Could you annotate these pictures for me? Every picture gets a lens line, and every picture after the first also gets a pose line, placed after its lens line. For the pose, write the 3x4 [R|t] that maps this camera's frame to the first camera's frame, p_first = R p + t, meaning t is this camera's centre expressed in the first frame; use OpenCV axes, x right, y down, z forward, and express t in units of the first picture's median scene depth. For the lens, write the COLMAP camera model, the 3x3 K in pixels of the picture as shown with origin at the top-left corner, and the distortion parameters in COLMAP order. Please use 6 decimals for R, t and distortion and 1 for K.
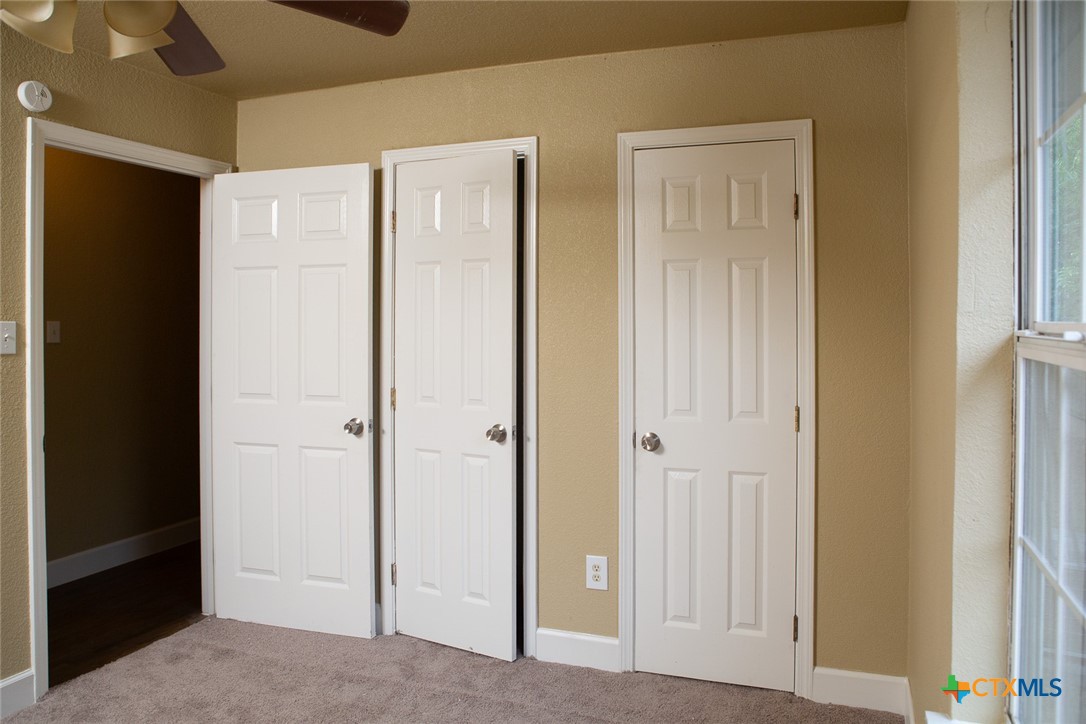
lens RADIAL K [[775.0, 0, 543.0], [0, 775.0, 347.7], [0, 0, 1]] dist [-0.009661, 0.003186]
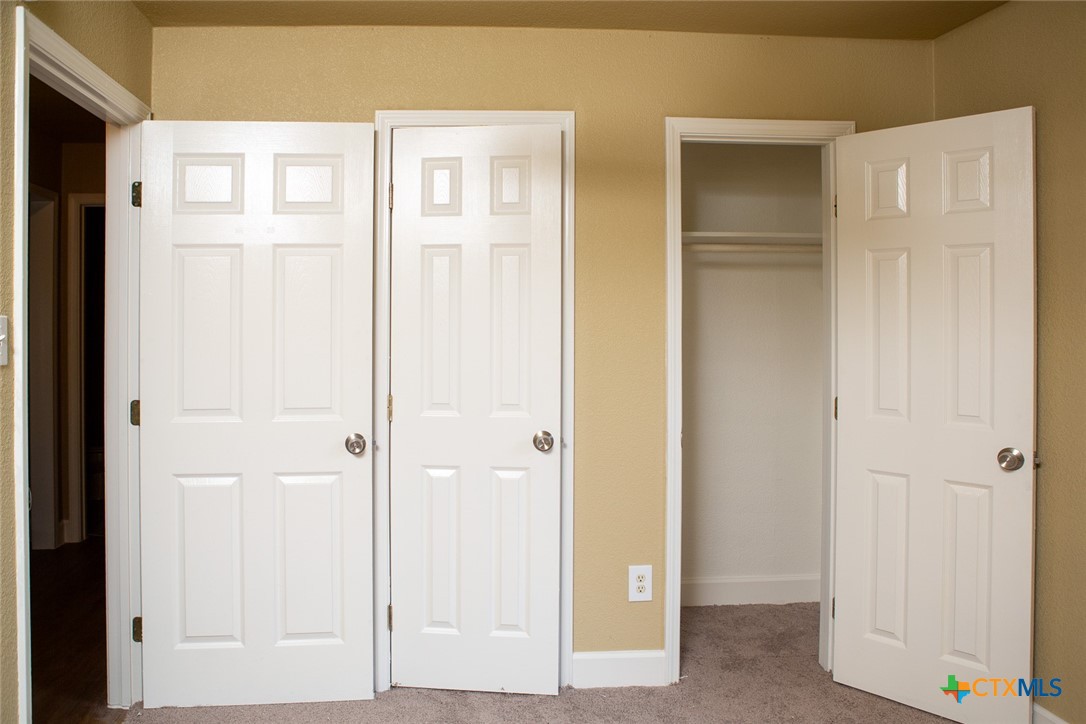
lens RADIAL K [[781.1, 0, 545.5], [0, 781.1, 334.3], [0, 0, 1]] dist [-0.019760, 0.003208]
pose [[0.923467, -0.010355, 0.383538, -0.372144], [0.012166, 0.999923, -0.002295, -0.009611], [-0.383485, 0.006785, 0.923522, 0.162206]]
